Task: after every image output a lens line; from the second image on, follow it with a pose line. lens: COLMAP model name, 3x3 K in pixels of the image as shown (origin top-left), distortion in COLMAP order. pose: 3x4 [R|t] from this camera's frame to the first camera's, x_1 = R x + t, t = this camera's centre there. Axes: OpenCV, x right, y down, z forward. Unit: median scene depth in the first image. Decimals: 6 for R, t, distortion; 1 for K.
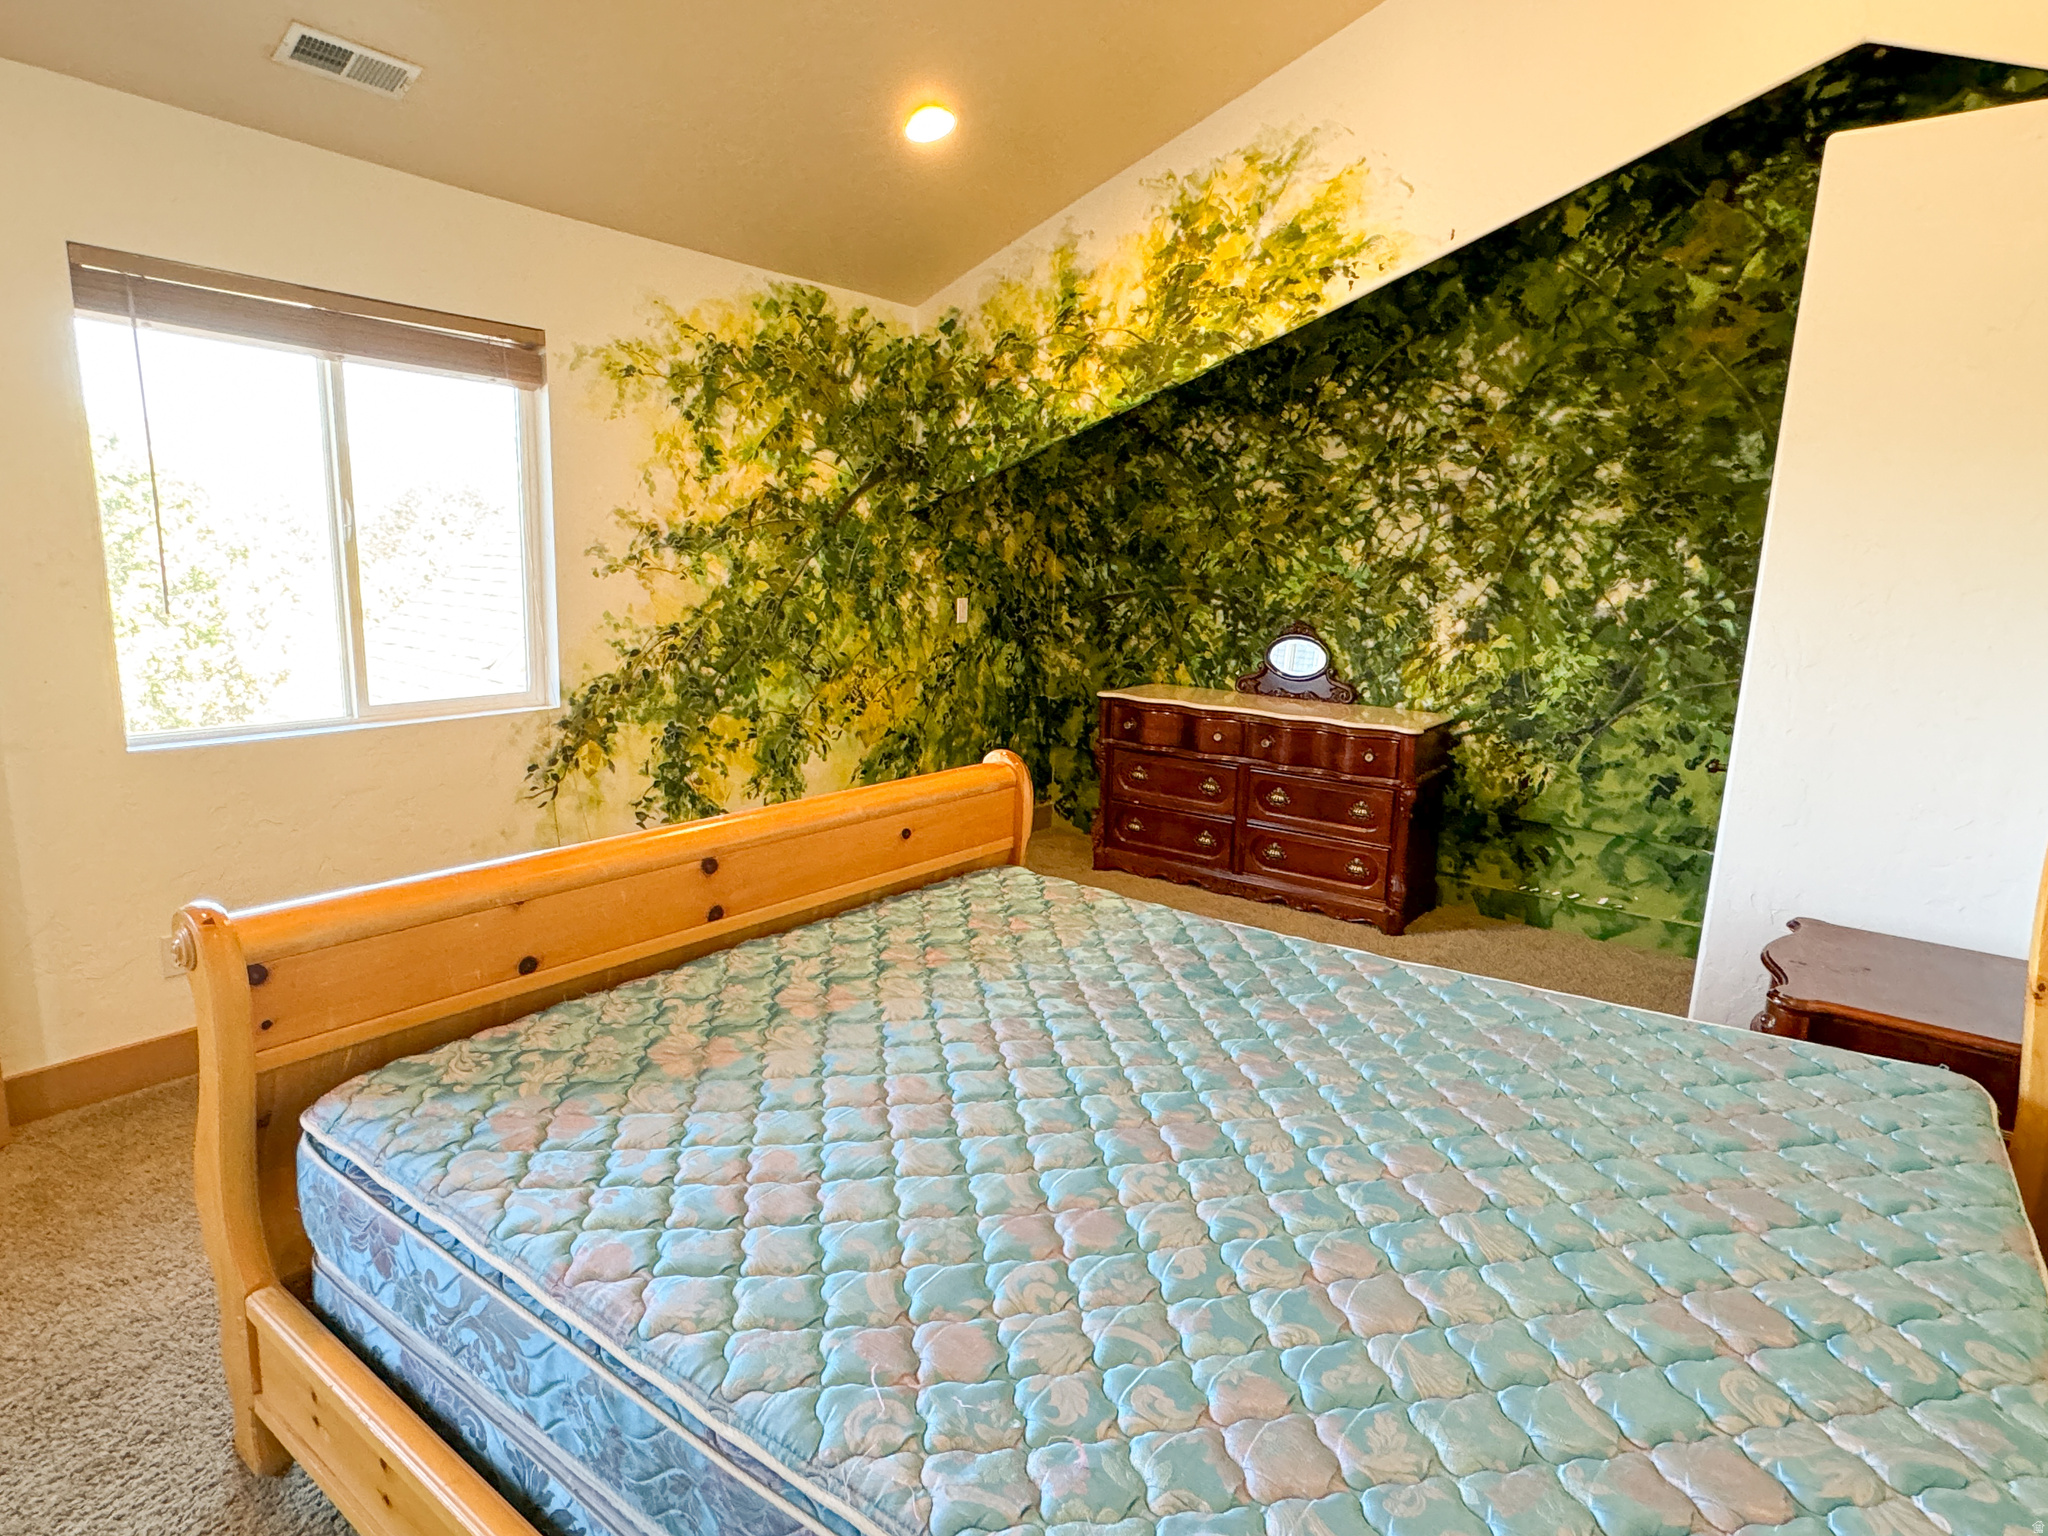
lens RADIAL K [[1145.3, 0, 1024.0], [0, 1145.3, 768.0], [0, 0, 1]] dist [-0.075681, 0.074388]
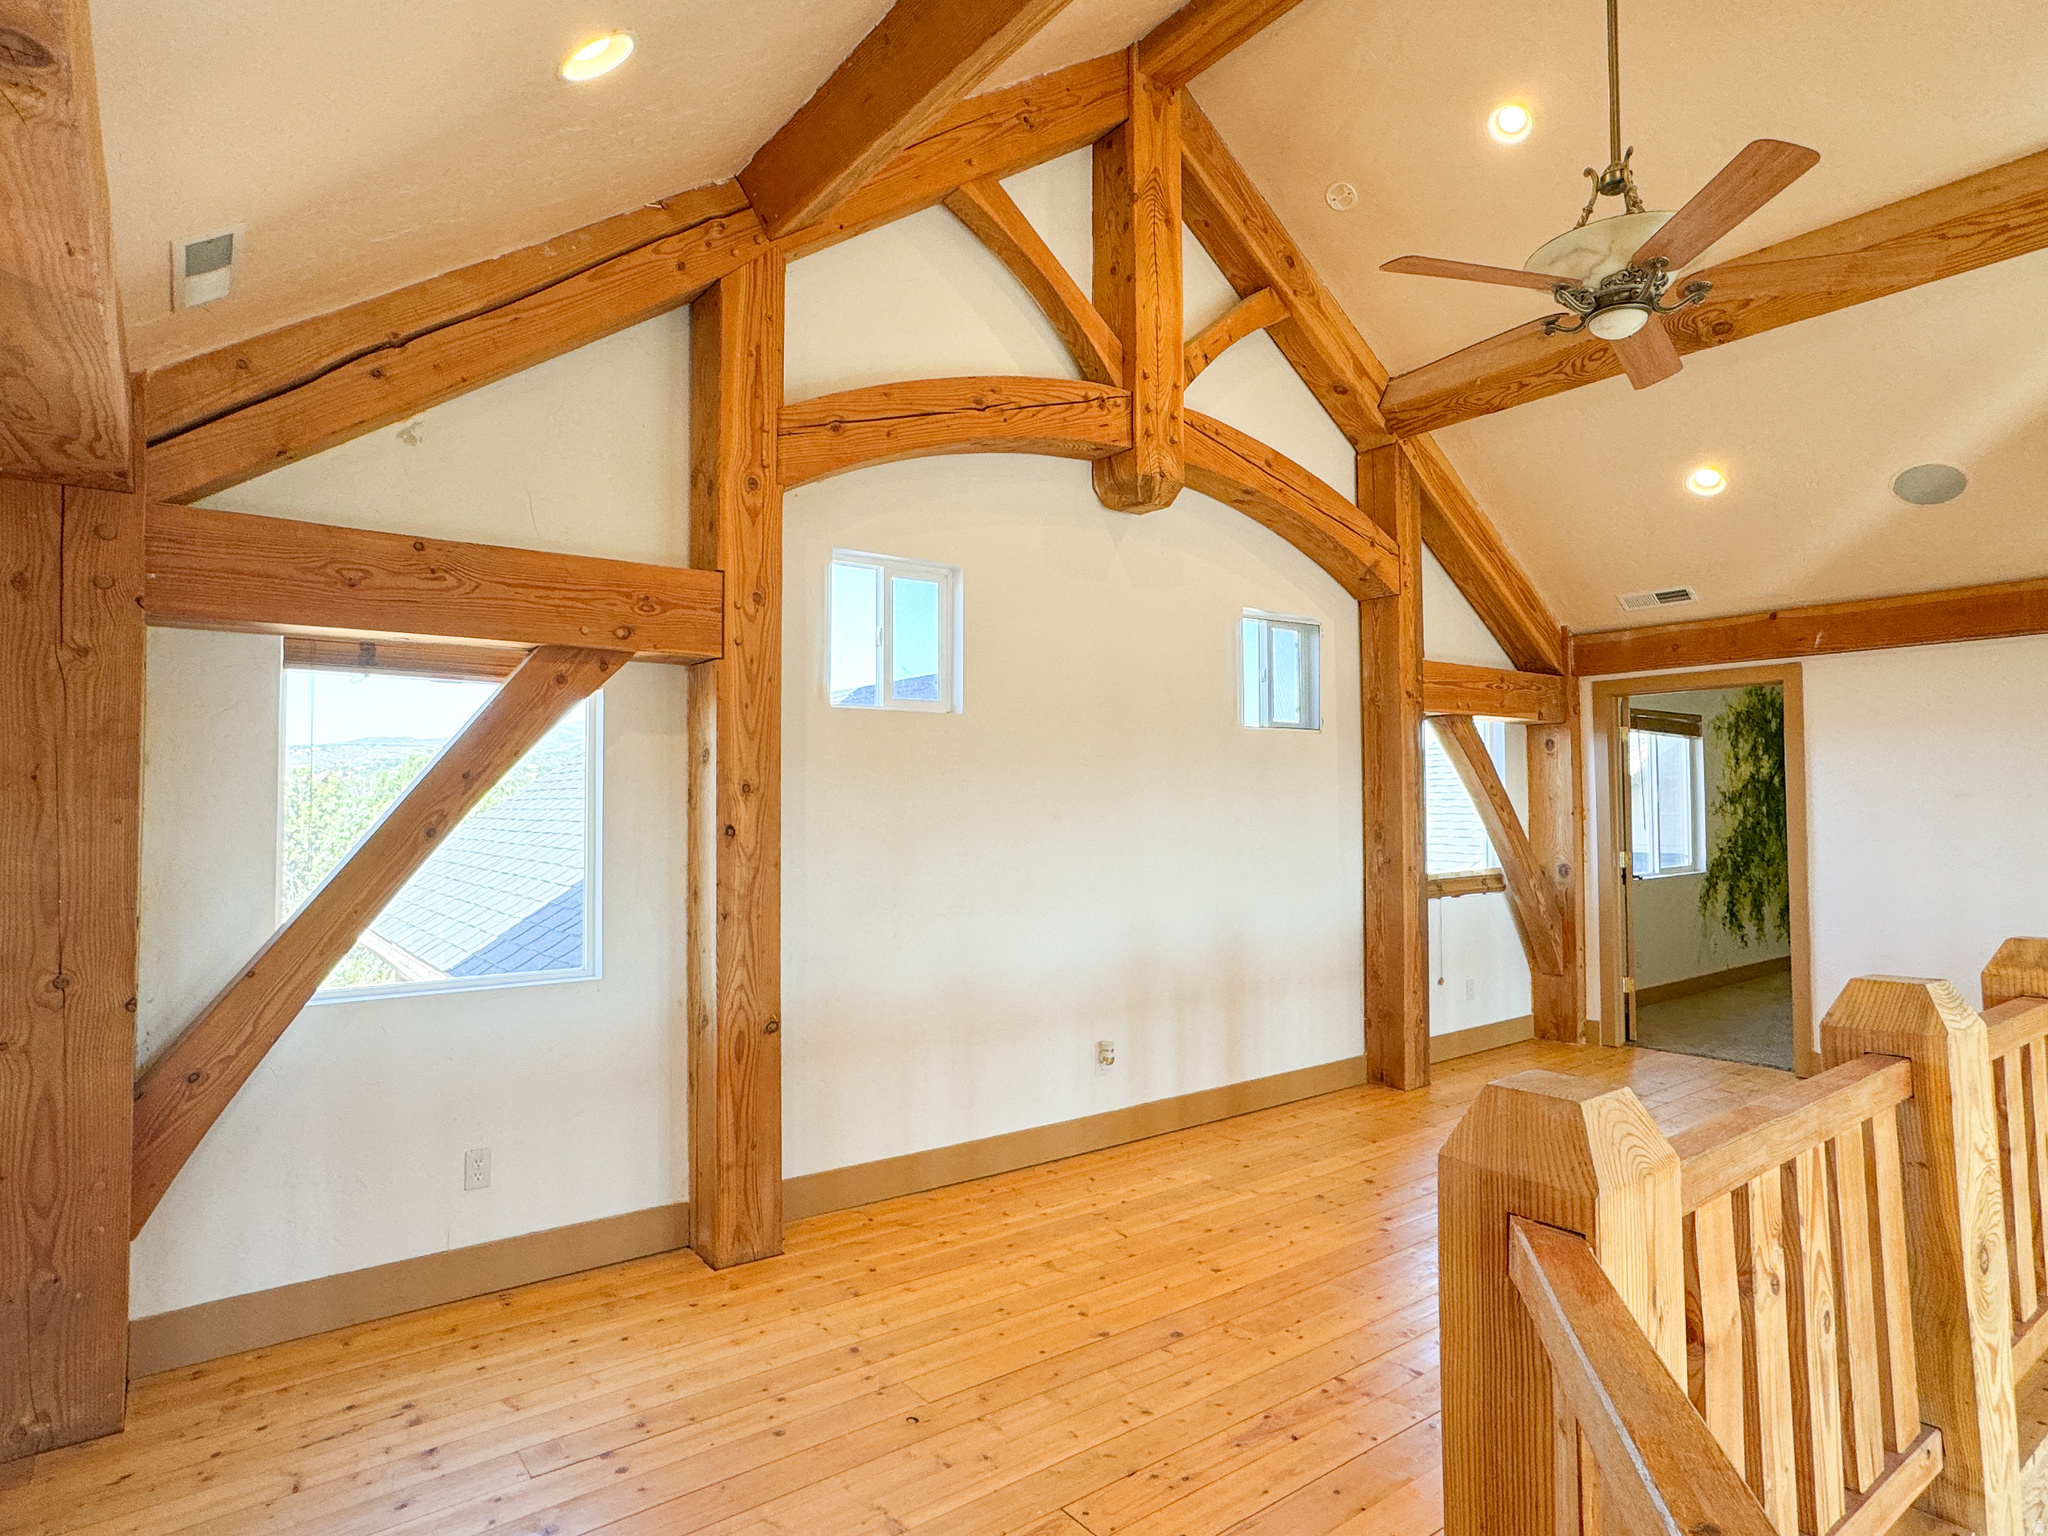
lens RADIAL K [[1146.2, 0, 1031.9], [0, 1146.2, 761.4], [0, 0, 1]] dist [-0.079813, 0.077204]
pose [[0.961533, -0.047352, -0.270576, -1.008401], [-0.016731, 0.973104, -0.229756, 0.252975], [0.274179, 0.225445, 0.934880, -1.430934]]
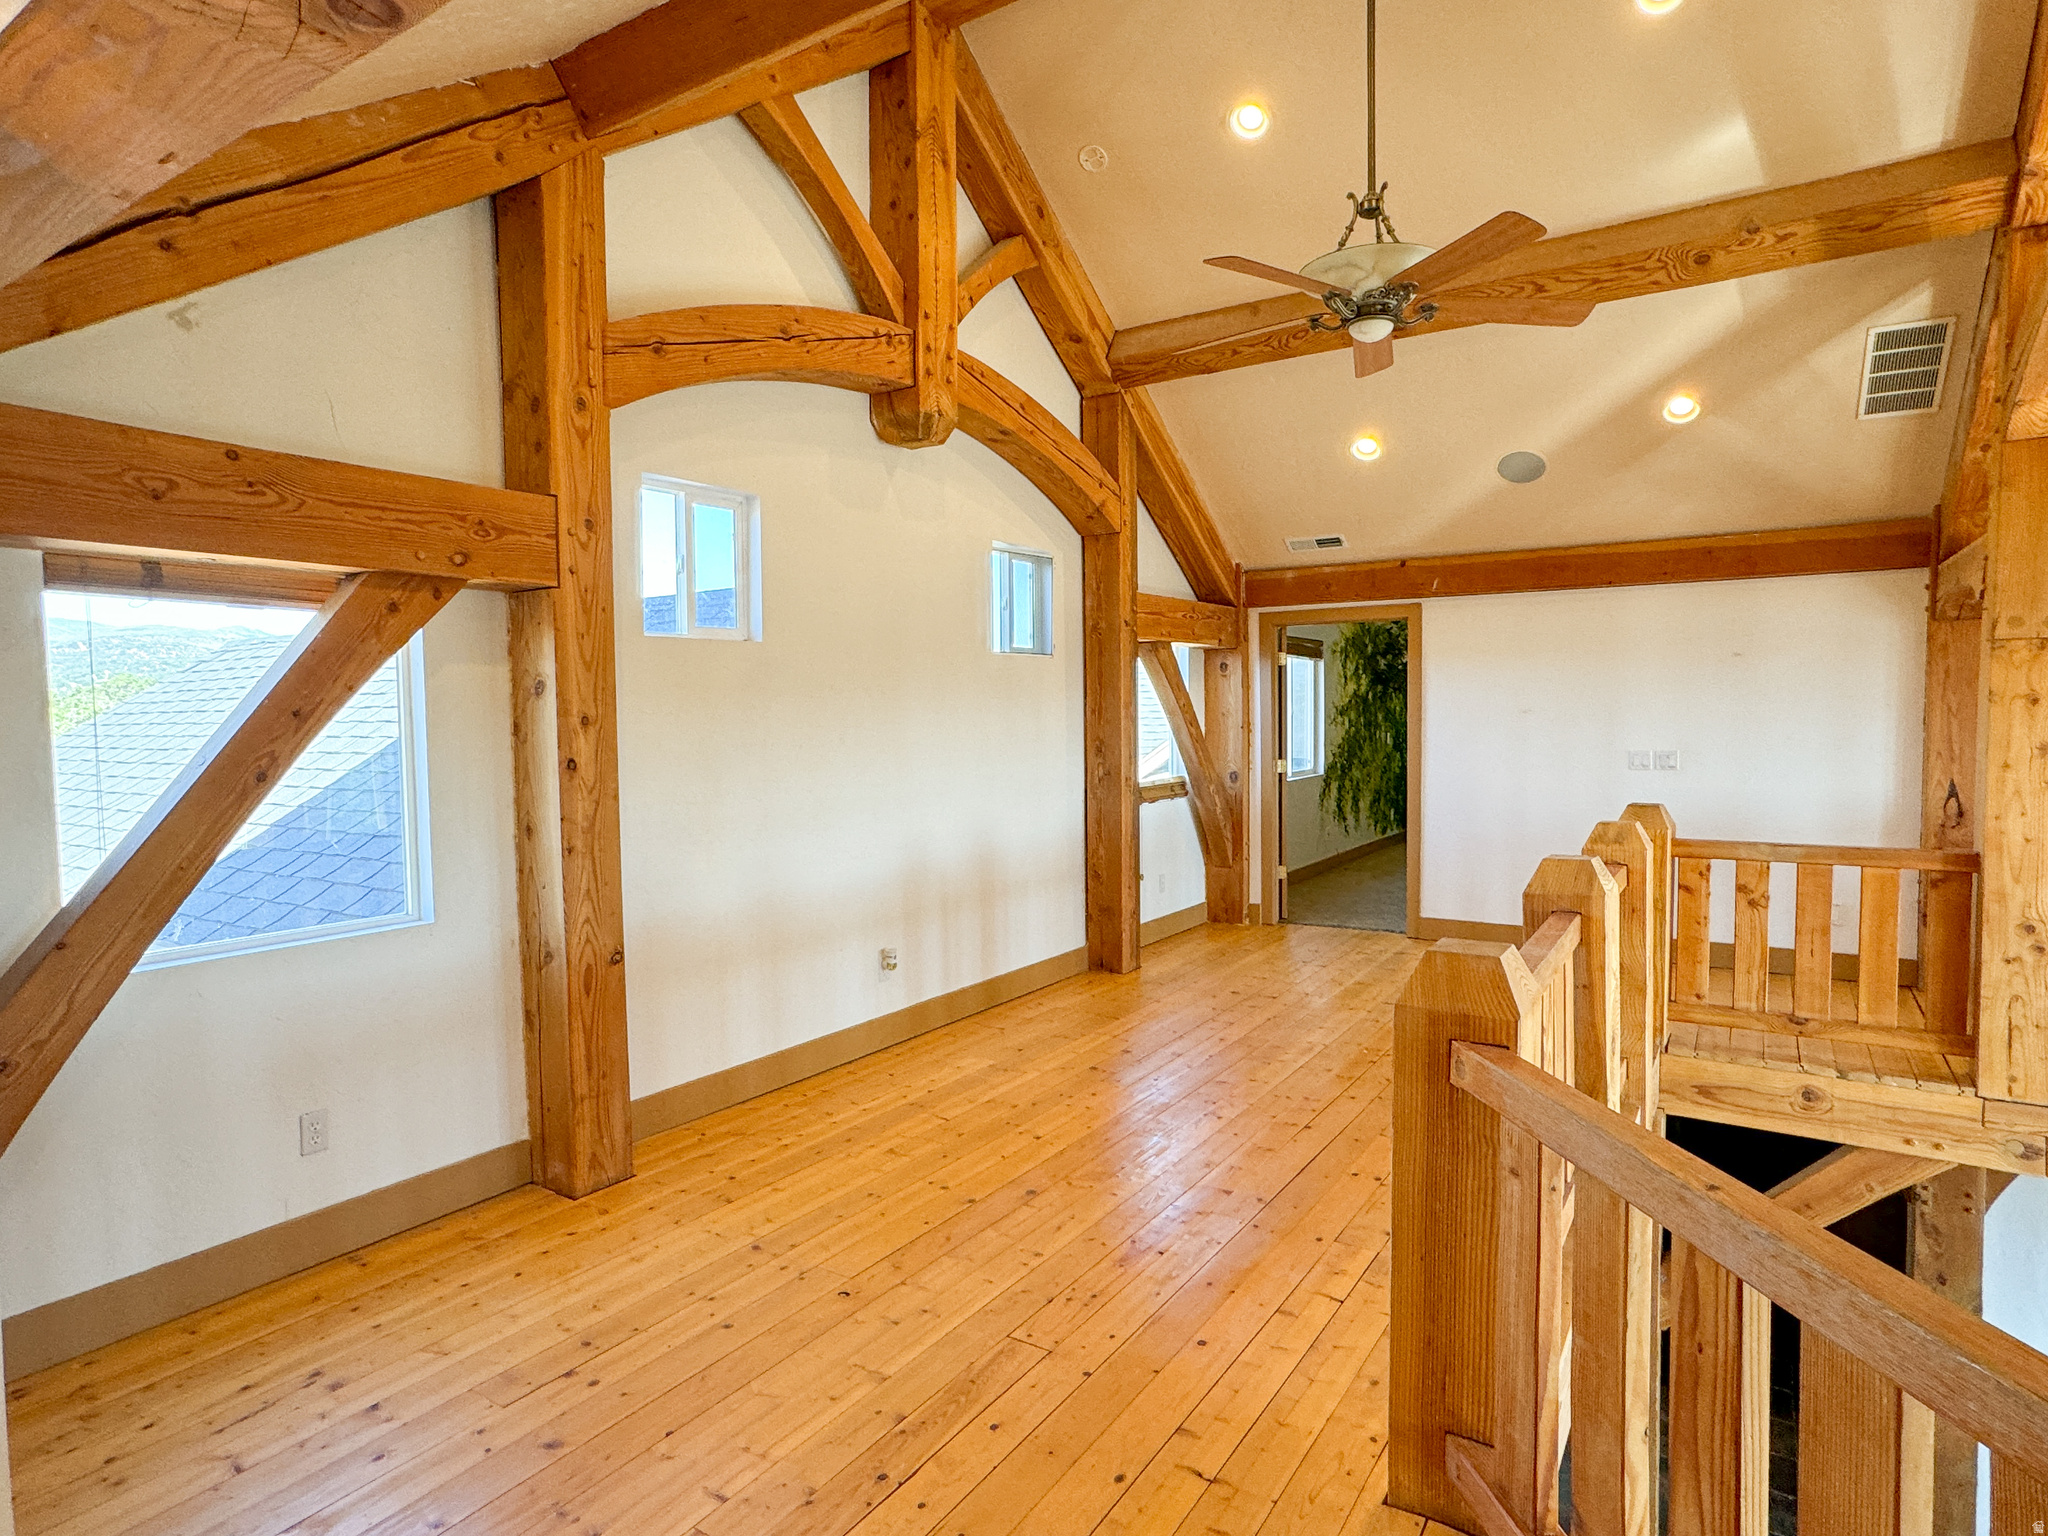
lens RADIAL K [[1145.3, 0, 1024.0], [0, 1145.3, 768.0], [0, 0, 1]] dist [-0.075681, 0.074388]
pose [[0.997062, -0.047957, 0.059727, -1.184031], [0.055836, 0.988837, -0.138143, 0.247504], [-0.052436, 0.141072, 0.988610, -1.528854]]
